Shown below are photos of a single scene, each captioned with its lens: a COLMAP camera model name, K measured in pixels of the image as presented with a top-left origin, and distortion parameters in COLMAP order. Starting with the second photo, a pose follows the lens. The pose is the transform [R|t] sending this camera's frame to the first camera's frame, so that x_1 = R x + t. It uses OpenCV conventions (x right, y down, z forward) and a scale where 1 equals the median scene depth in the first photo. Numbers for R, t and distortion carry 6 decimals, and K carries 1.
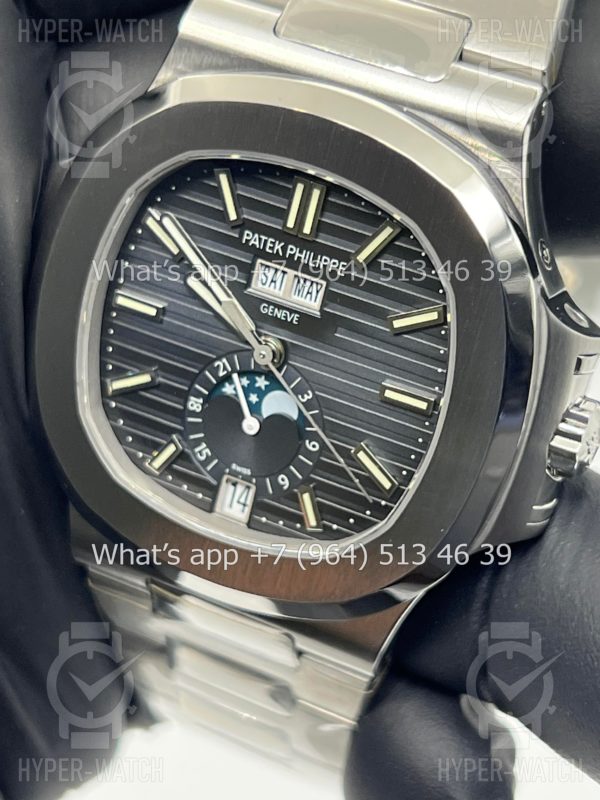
lens RADIAL K [[1845.6, 0, 300.0], [0, 1845.6, 400.0], [0, 0, 1]] dist [0.296359, -0.928764]
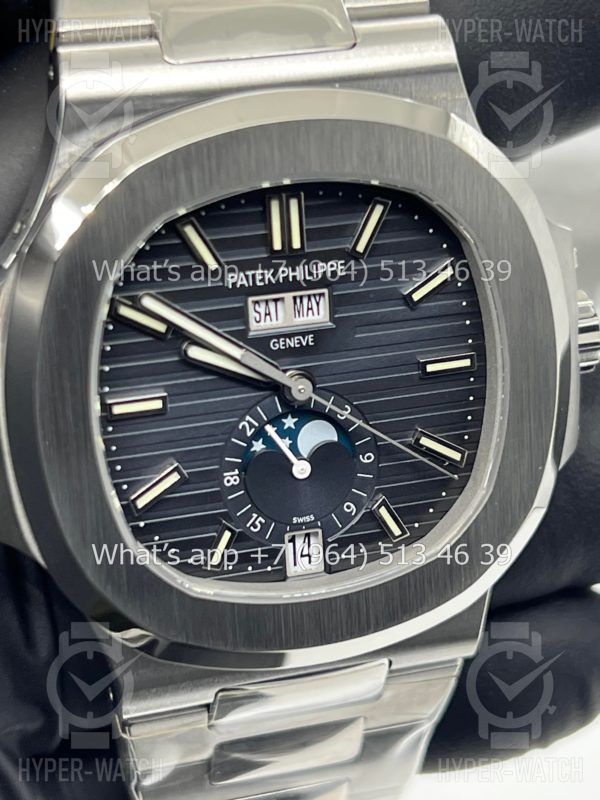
lens RADIAL K [[1845.6, 0, 300.0], [0, 1845.6, 400.0], [0, 0, 1]] dist [0.296359, -0.928764]
pose [[0.741159, -0.419602, 0.524039, -0.500557], [0.421734, 0.898358, 0.122856, -0.131946], [-0.522325, 0.129949, 0.842787, 0.226427]]
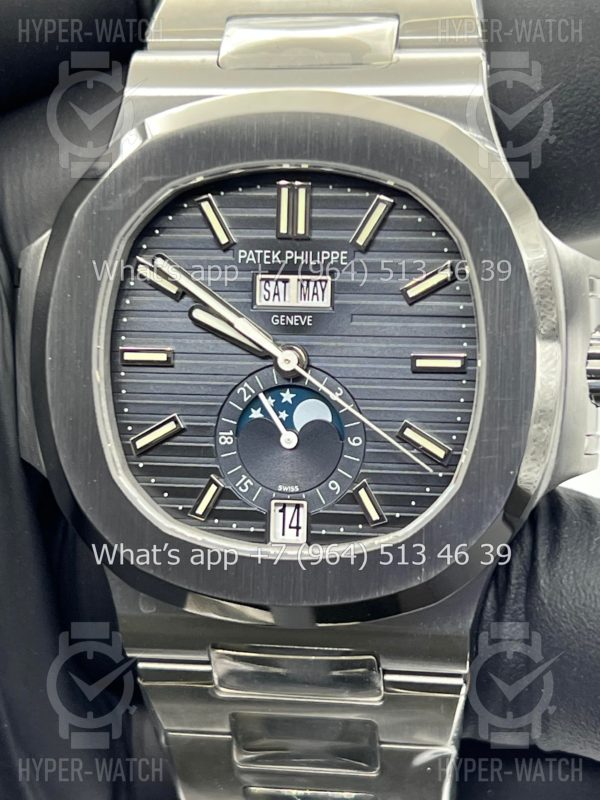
lens RADIAL K [[1845.6, 0, 300.0], [0, 1845.6, 400.0], [0, 0, 1]] dist [0.296359, -0.928764]
pose [[0.955482, -0.223550, 0.192560, -0.210570], [0.263259, 0.940627, -0.214280, 0.211417], [-0.133225, 0.255433, 0.957604, 0.042474]]
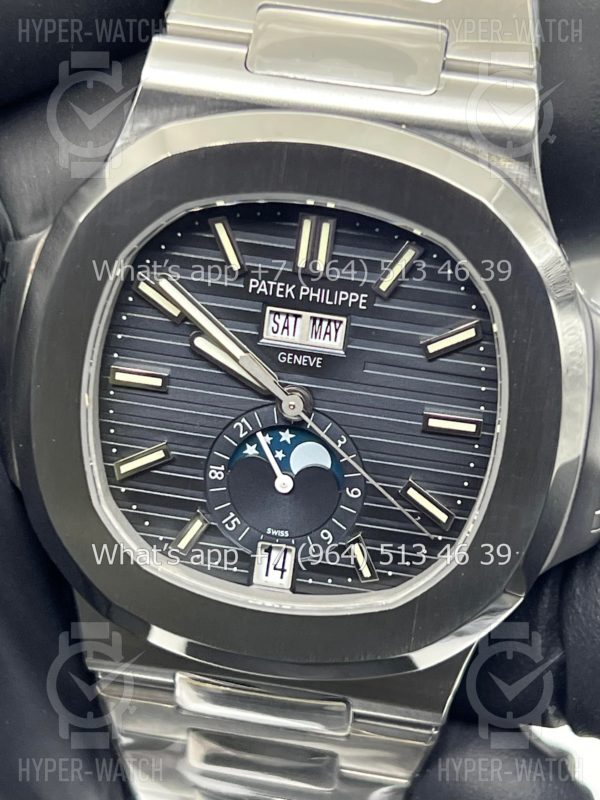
lens RADIAL K [[1845.6, 0, 300.0], [0, 1845.6, 400.0], [0, 0, 1]] dist [0.296359, -0.928764]
pose [[0.960769, -0.167137, 0.221332, -0.222441], [0.177401, 0.983763, -0.027189, -0.001014], [-0.213194, 0.065387, 0.974819, 0.082529]]
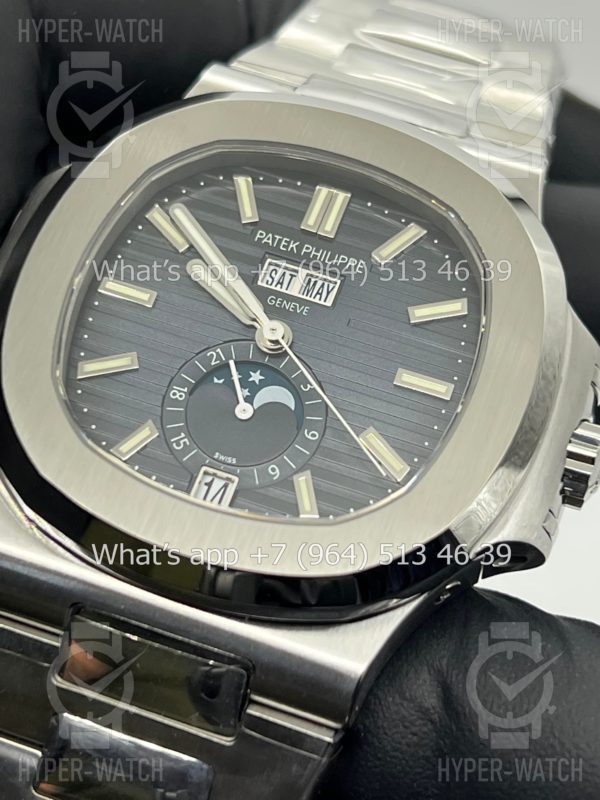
lens RADIAL K [[1845.6, 0, 300.0], [0, 1845.6, 400.0], [0, 0, 1]] dist [0.296359, -0.928764]
pose [[0.936075, 0.224389, 0.270948, -0.254382], [-0.015666, 0.796000, -0.605094, 0.573264], [-0.351451, 0.562169, 0.748631, 0.304051]]
